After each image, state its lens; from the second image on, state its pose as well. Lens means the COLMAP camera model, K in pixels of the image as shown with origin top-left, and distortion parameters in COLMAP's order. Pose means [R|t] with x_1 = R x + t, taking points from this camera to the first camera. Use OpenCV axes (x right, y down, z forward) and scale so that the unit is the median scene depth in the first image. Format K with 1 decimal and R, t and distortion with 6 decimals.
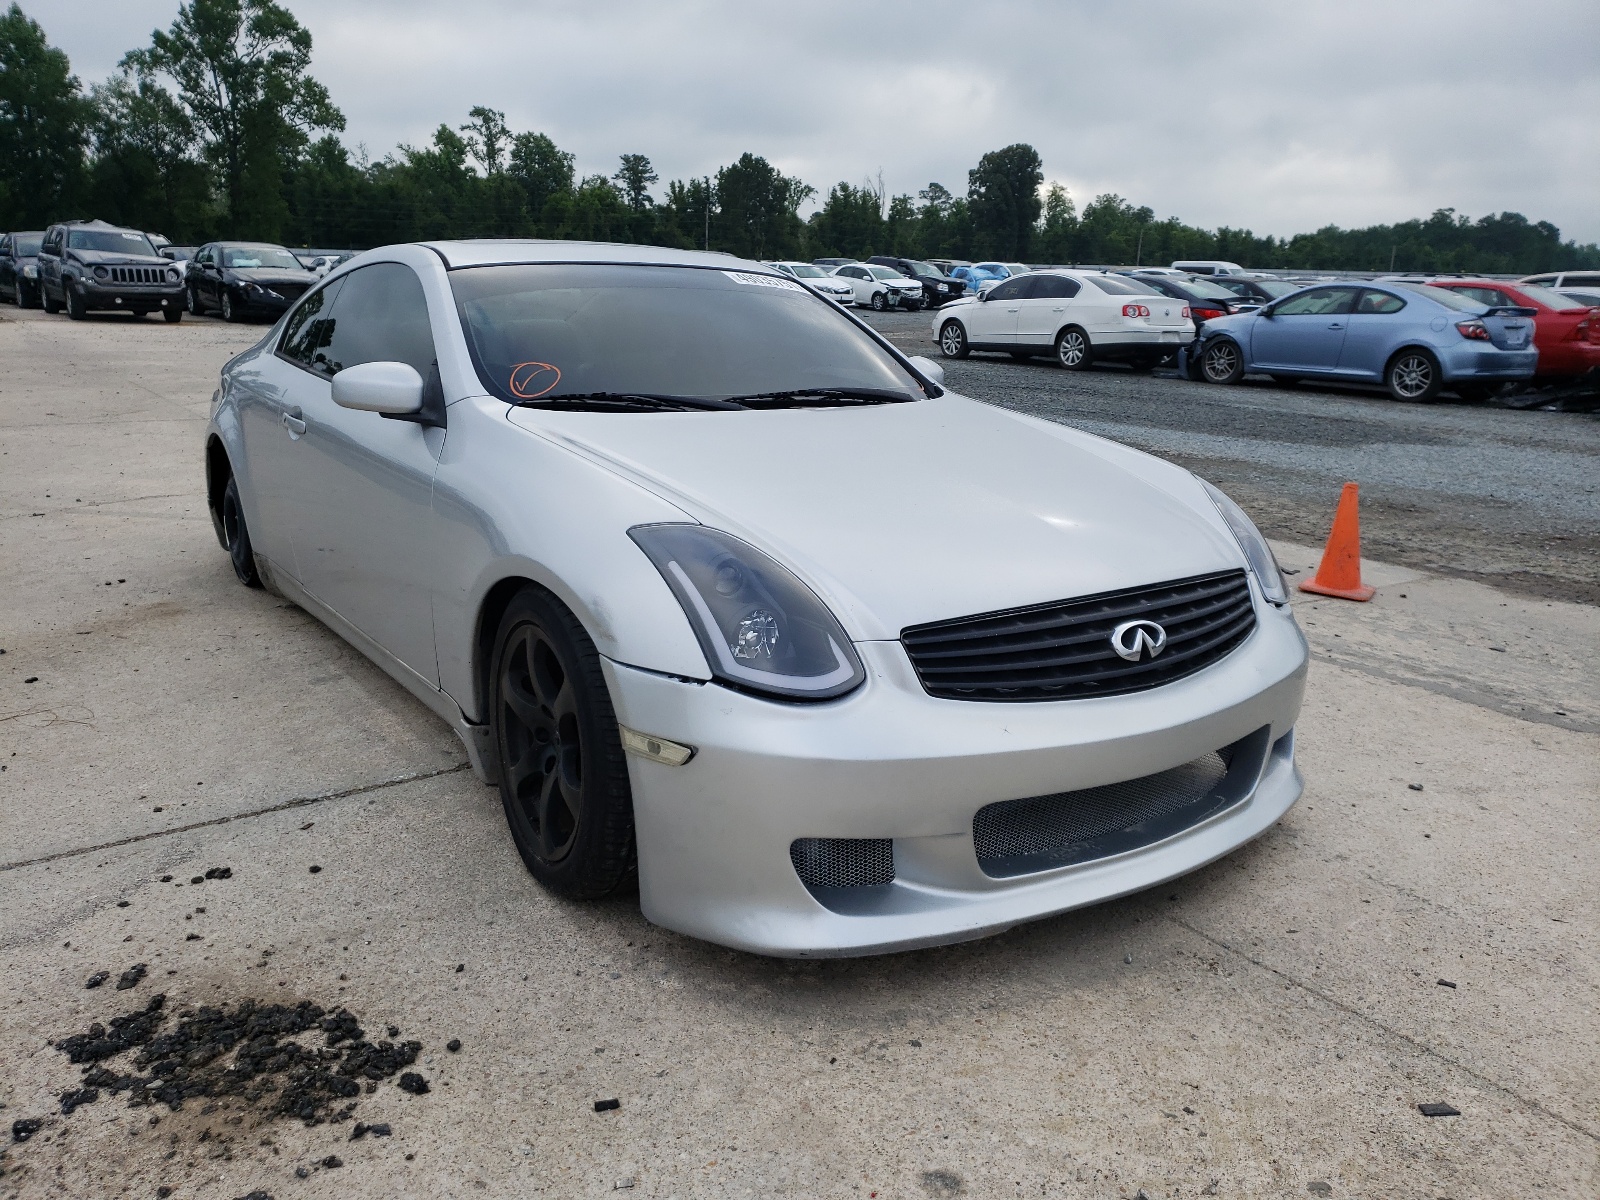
lens RADIAL K [[1217.0, 0, 800.0], [0, 1217.0, 600.0], [0, 0, 1]] dist [0.006699, 0.004778]
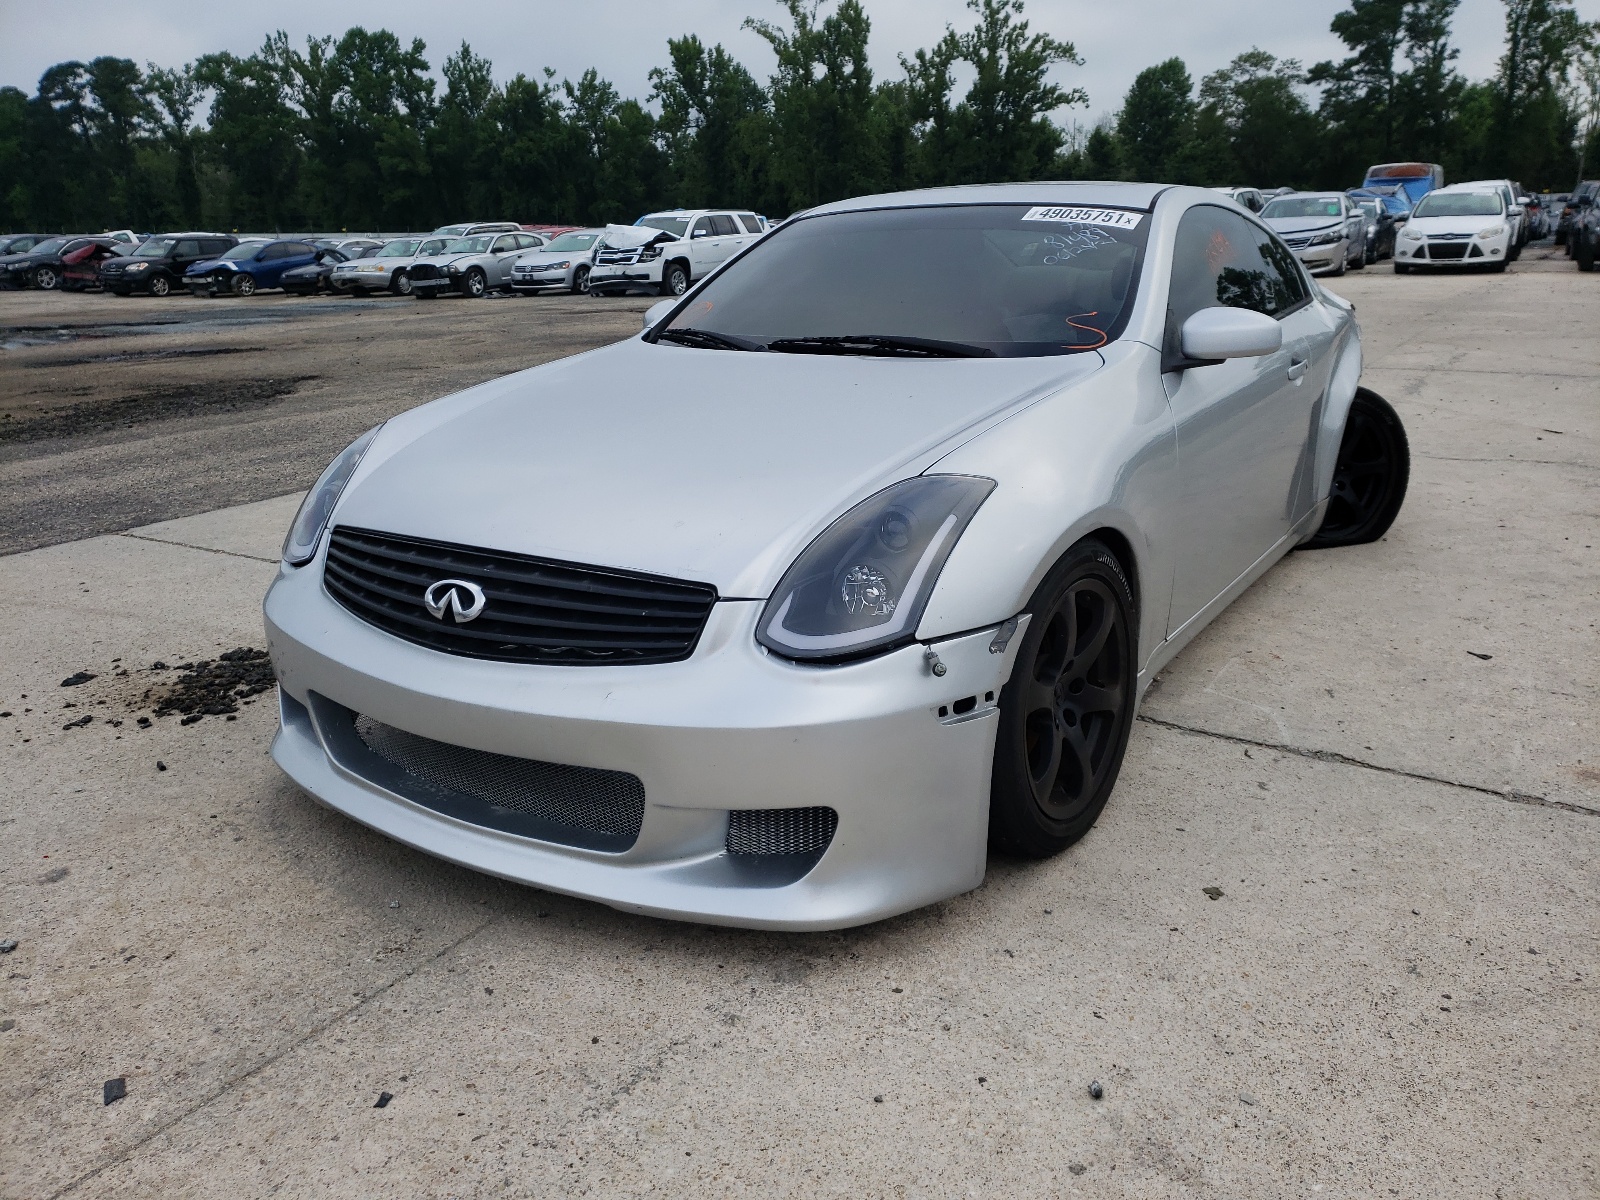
lens RADIAL K [[1192.6, 0, 800.0], [0, 1192.6, 600.0], [0, 0, 1]] dist [0.006004, 0.004871]
pose [[0.417289, 0.243461, -0.875555, 1.217863], [-0.206617, 0.963632, 0.169478, -0.181869], [0.884974, 0.110183, 0.452416, 0.835988]]
